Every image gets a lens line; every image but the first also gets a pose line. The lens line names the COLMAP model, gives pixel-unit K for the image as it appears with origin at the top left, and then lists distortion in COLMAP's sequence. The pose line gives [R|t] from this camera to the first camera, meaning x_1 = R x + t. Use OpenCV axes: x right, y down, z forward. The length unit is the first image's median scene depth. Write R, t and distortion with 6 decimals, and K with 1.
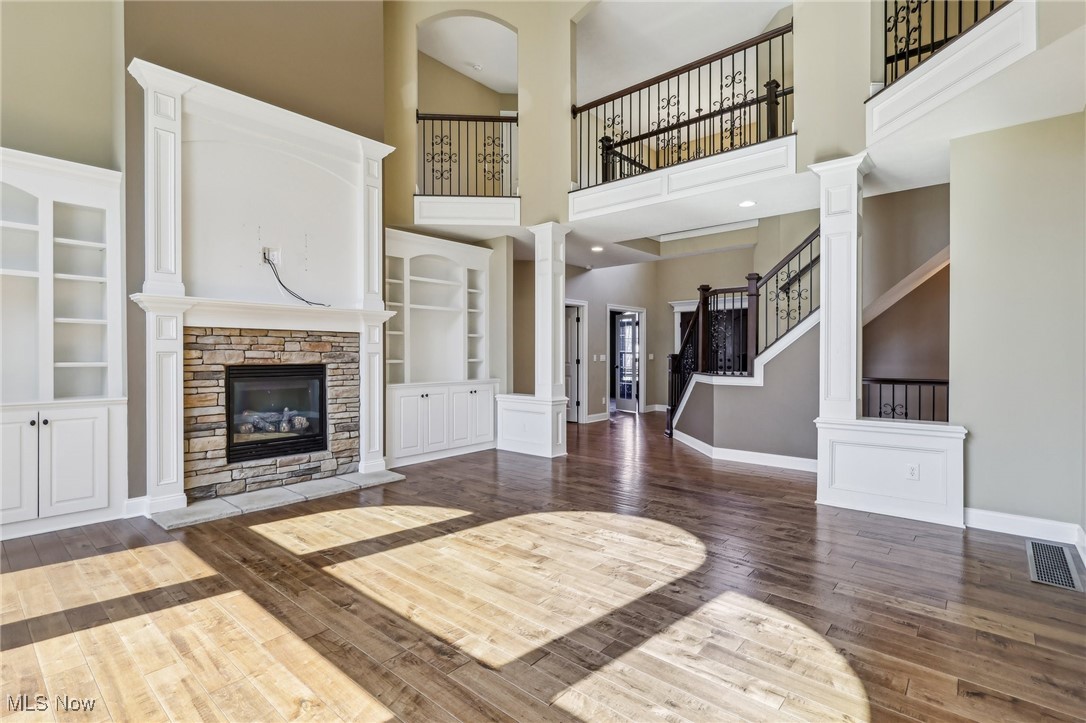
lens RADIAL K [[518.0, 0, 539.8], [0, 518.0, 358.5], [0, 0, 1]] dist [-0.002106, -0.000491]
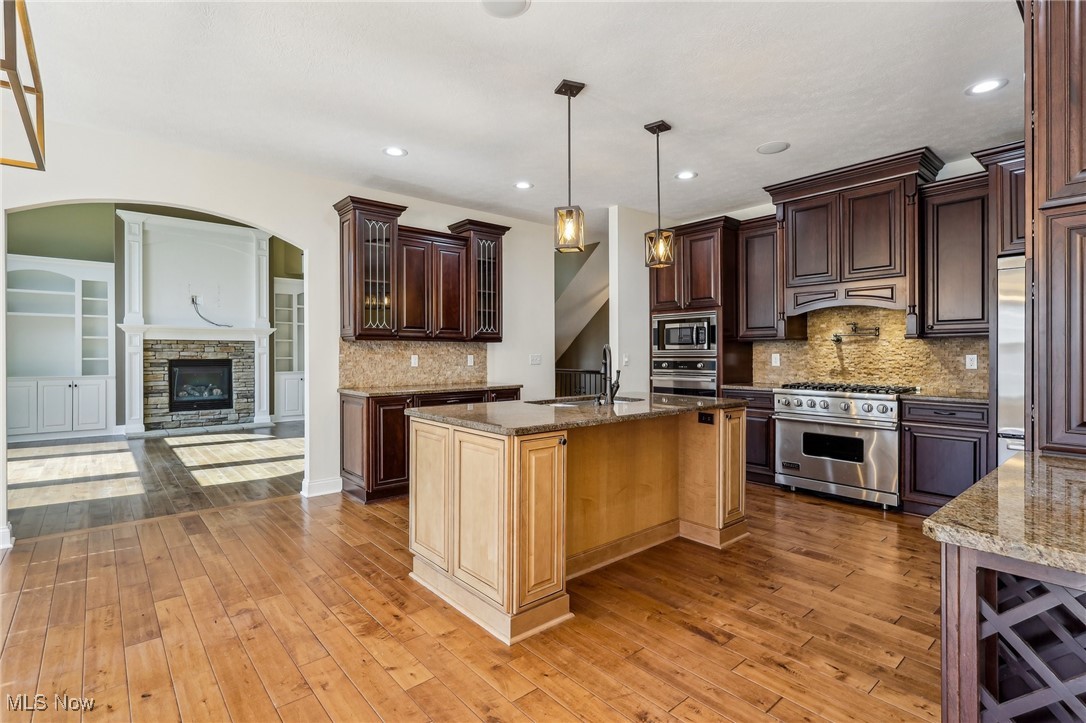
lens RADIAL K [[518.0, 0, 543.6], [0, 518.0, 356.5], [0, 0, 1]] dist [-0.002106, -0.000491]
pose [[0.988725, 0.000742, -0.149740, 1.031636], [-0.000985, 0.999998, -0.001550, 0.003455], [0.149738, 0.001680, 0.988724, -0.663873]]
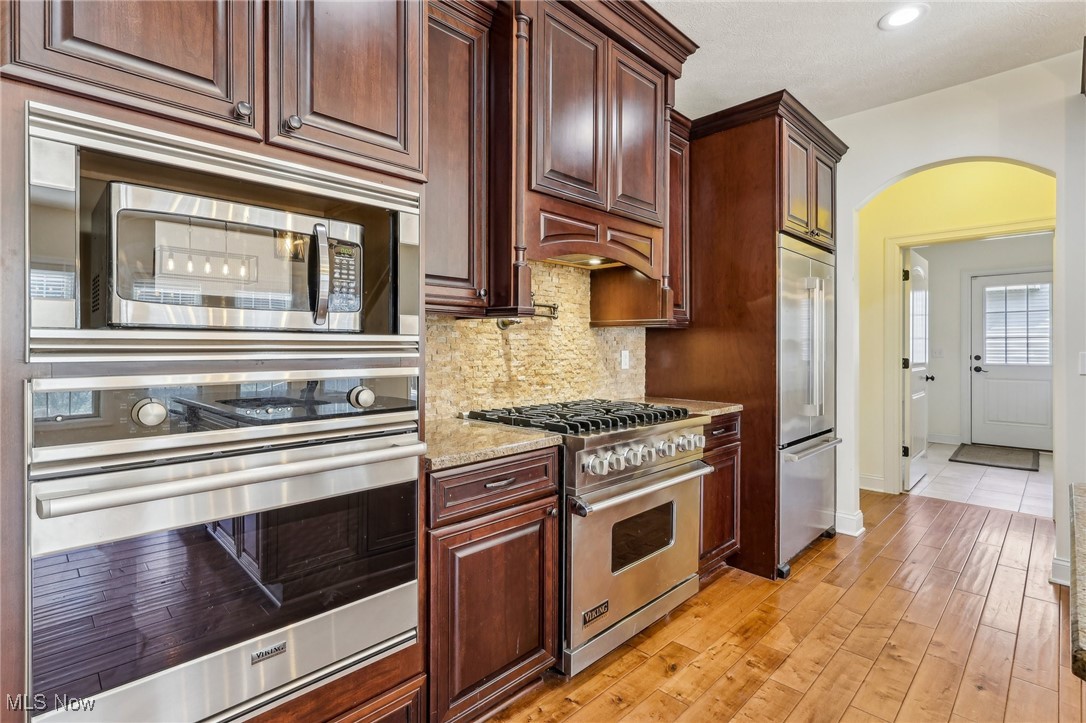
lens RADIAL K [[518.0, 0, 534.9], [0, 518.0, 352.3], [0, 0, 1]] dist [-0.002106, -0.000491]
pose [[0.081387, -0.006651, 0.996660, 0.924116], [0.005031, 0.999968, 0.006262, -0.004675], [-0.996670, 0.004505, 0.081418, 0.442763]]
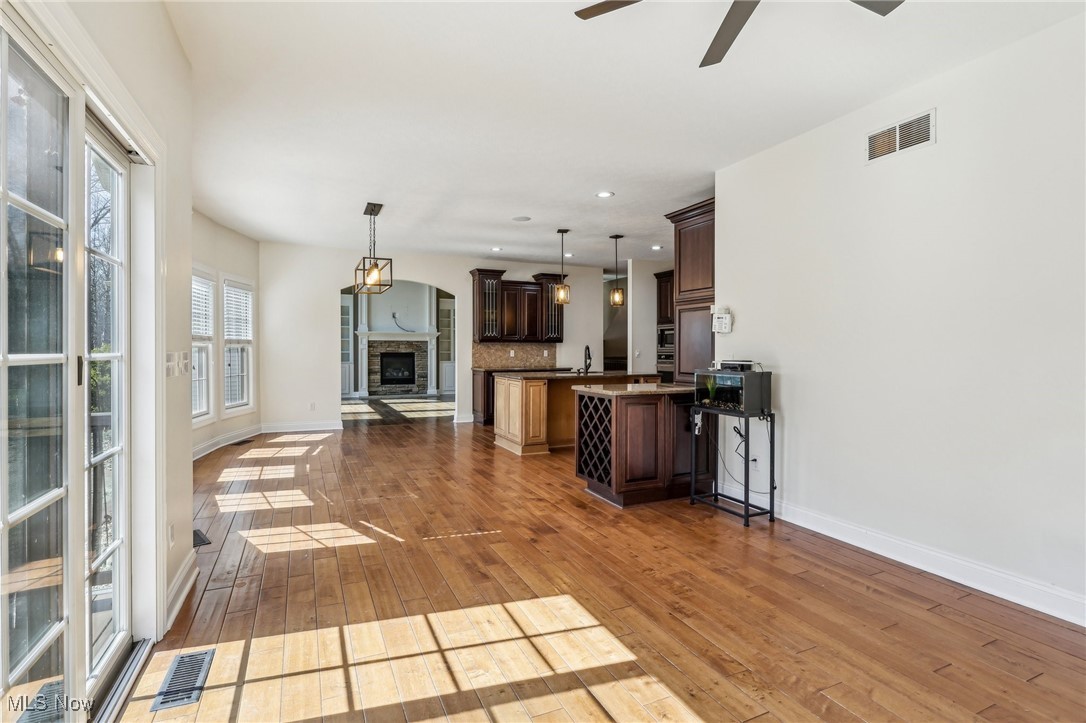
lens RADIAL K [[518.0, 0, 538.1], [0, 518.0, 356.3], [0, 0, 1]] dist [-0.002106, -0.000491]
pose [[0.906526, 0.007791, -0.422078, 1.541643], [-0.005066, 0.999958, 0.007577, 0.006658], [0.422119, -0.004730, 0.906528, -1.395956]]
